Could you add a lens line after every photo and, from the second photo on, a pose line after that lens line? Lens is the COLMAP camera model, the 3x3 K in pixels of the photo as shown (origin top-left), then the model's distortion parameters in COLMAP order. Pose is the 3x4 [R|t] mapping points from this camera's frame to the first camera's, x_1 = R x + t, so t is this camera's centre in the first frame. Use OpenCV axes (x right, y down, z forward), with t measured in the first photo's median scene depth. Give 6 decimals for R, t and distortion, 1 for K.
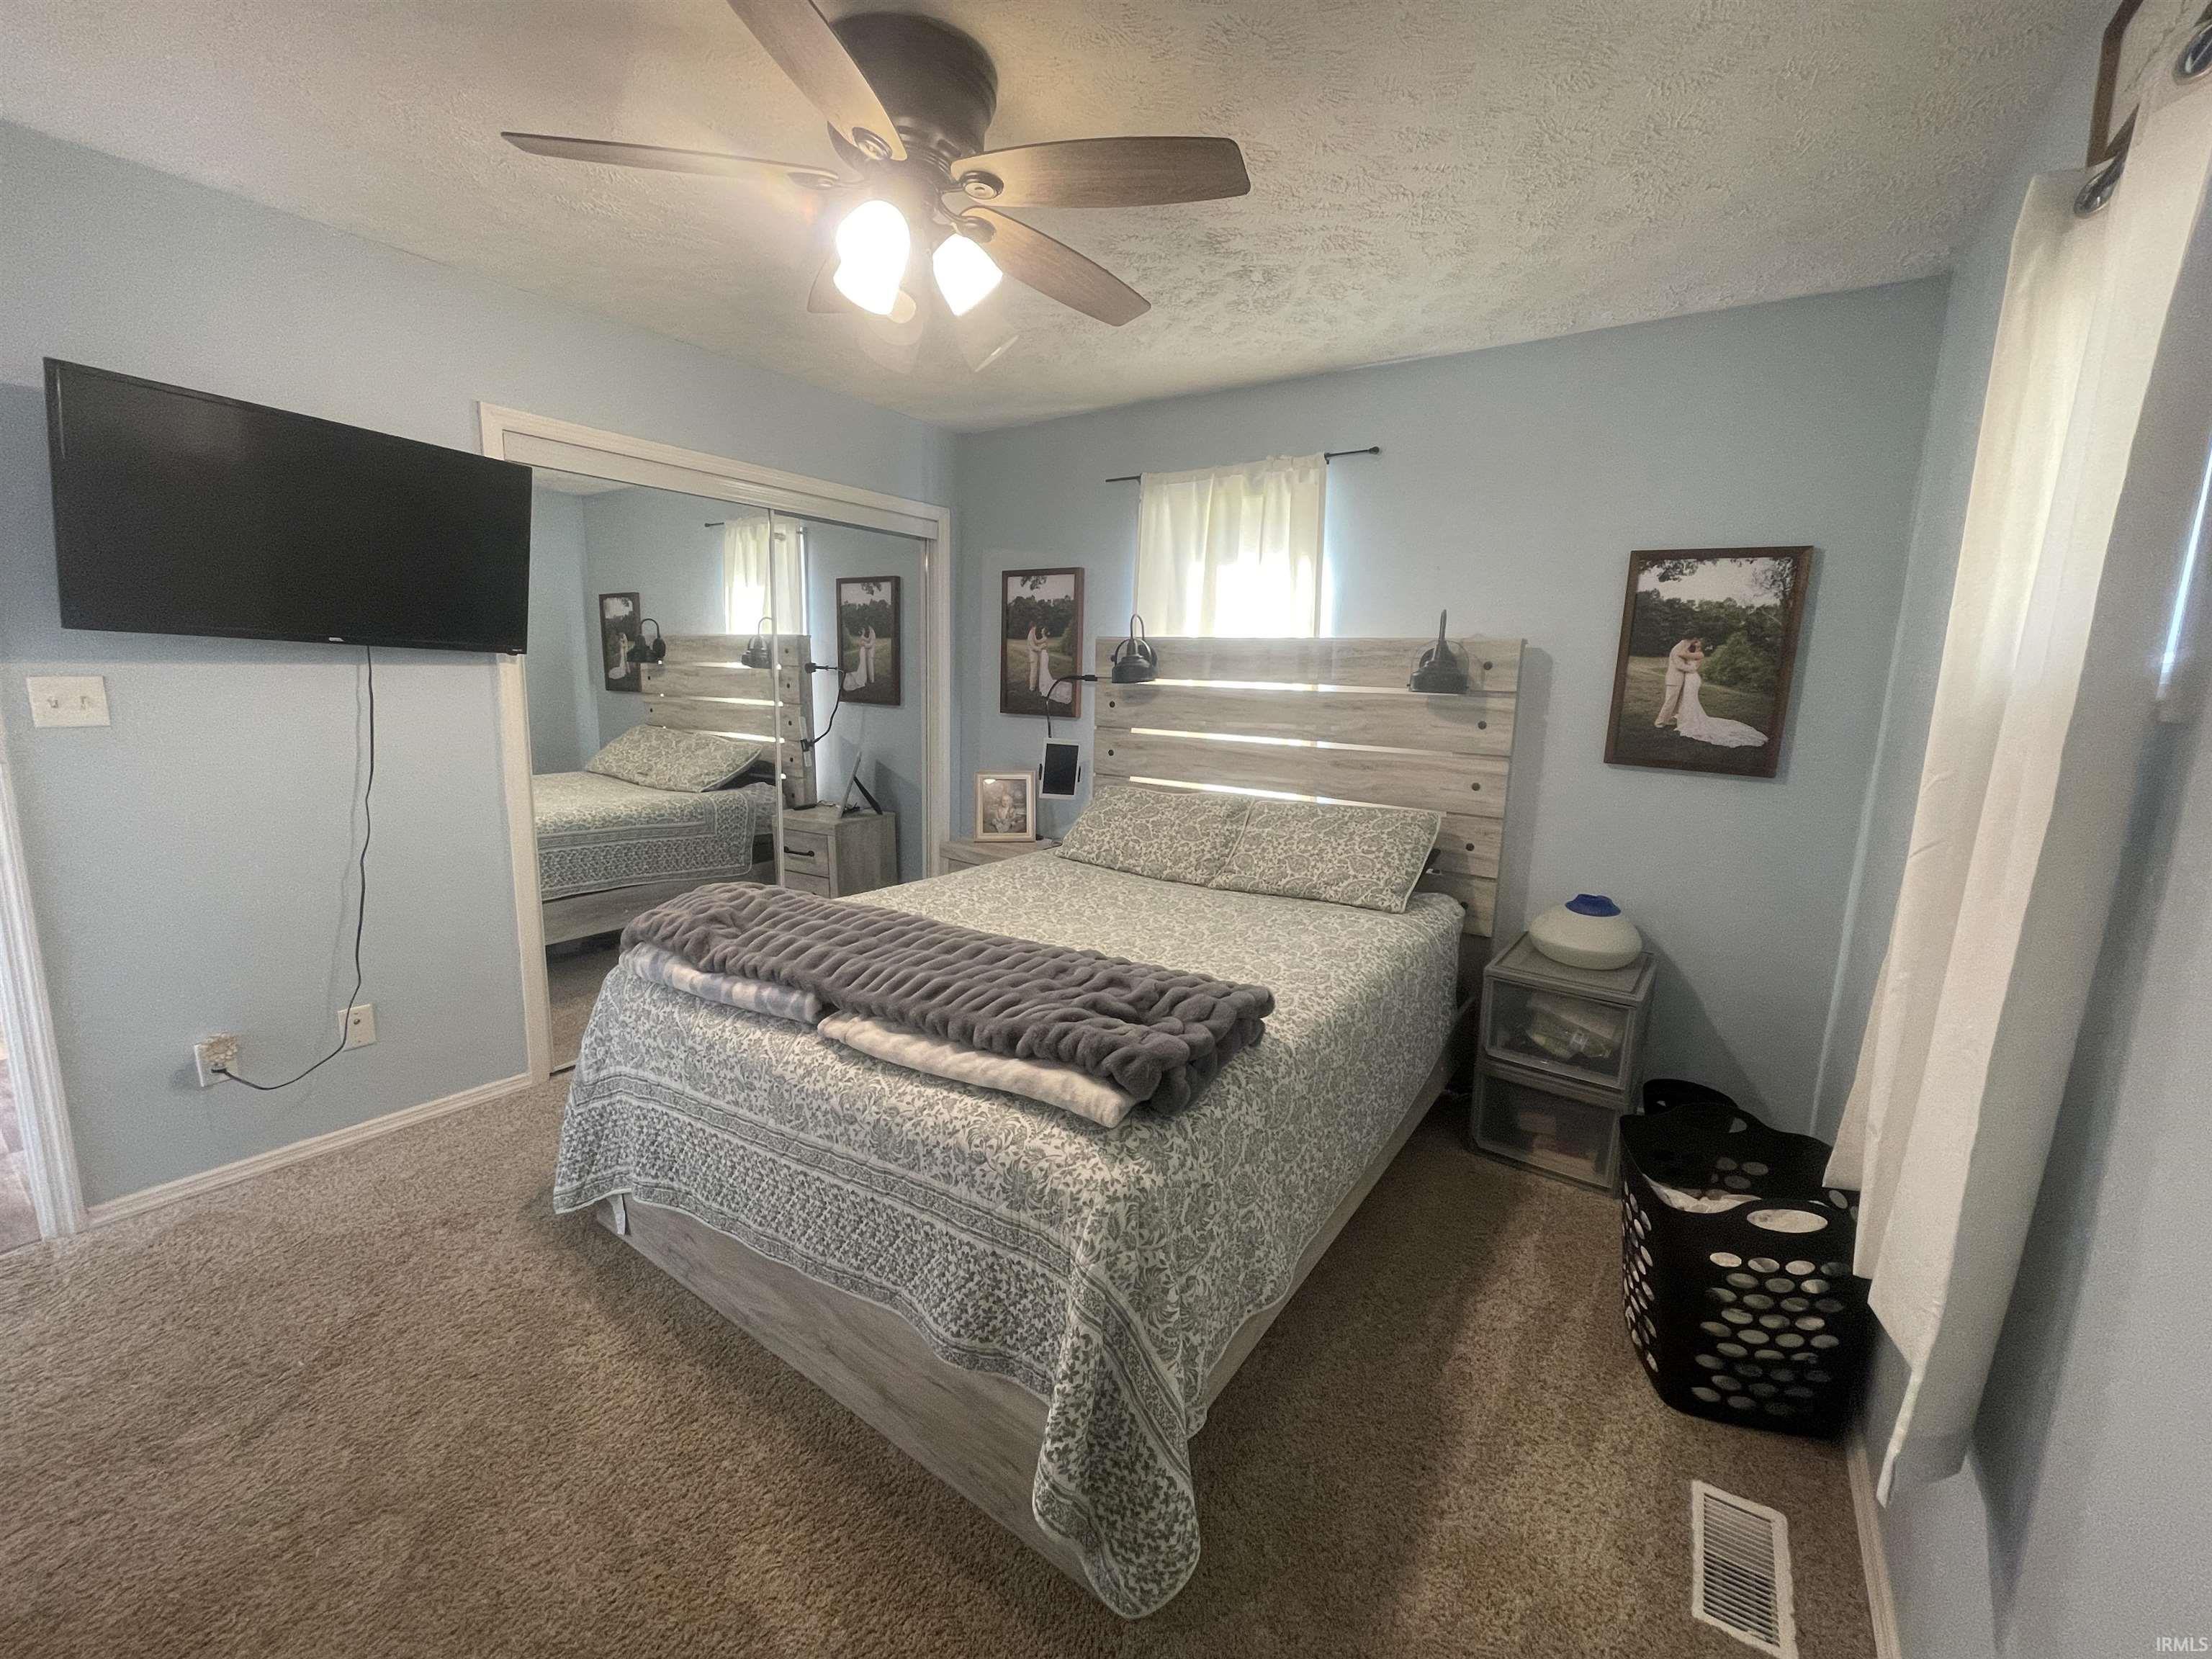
lens RADIAL K [[899.8, 0, 1124.1], [0, 899.8, 825.5], [0, 0, 1]] dist [-0.006305, 0.001131]
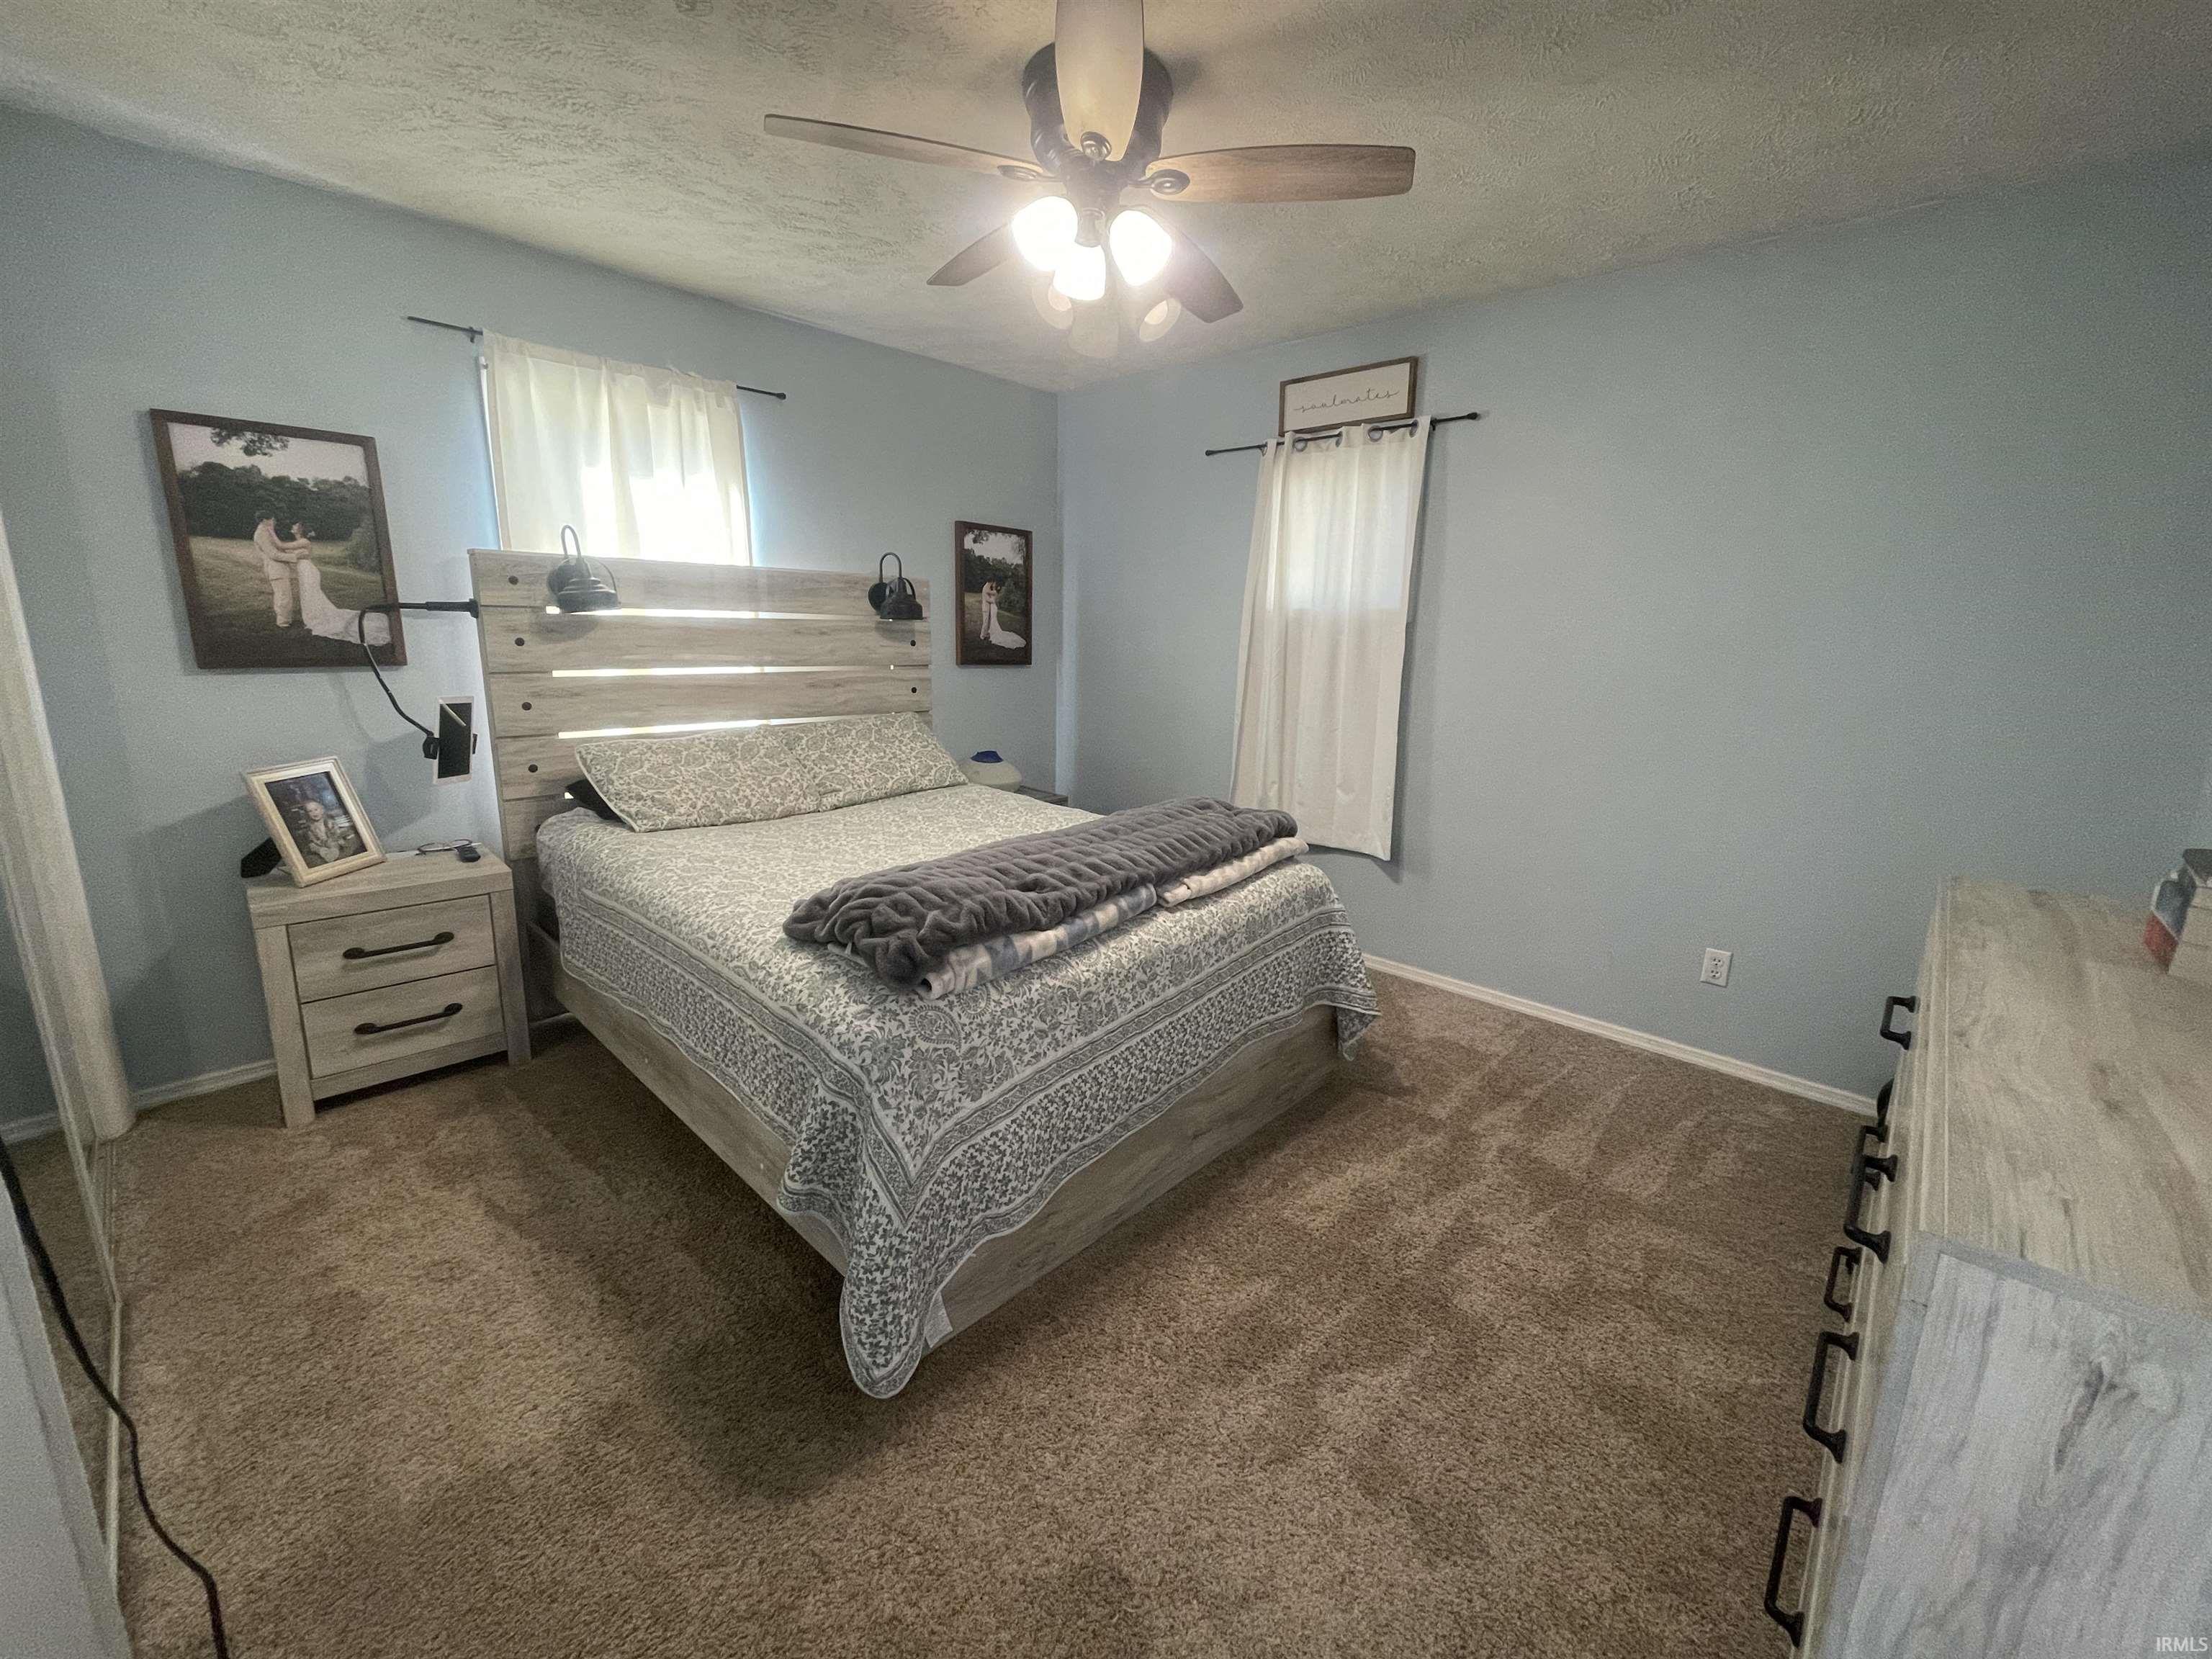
lens RADIAL K [[899.8, 0, 1127.9], [0, 899.8, 826.7], [0, 0, 1]] dist [-0.006305, 0.001131]
pose [[0.132695, -0.239927, 0.961679, -0.887599], [0.150996, 0.963828, 0.219628, -0.091658], [-0.979588, 0.116066, 0.164123, 0.490159]]
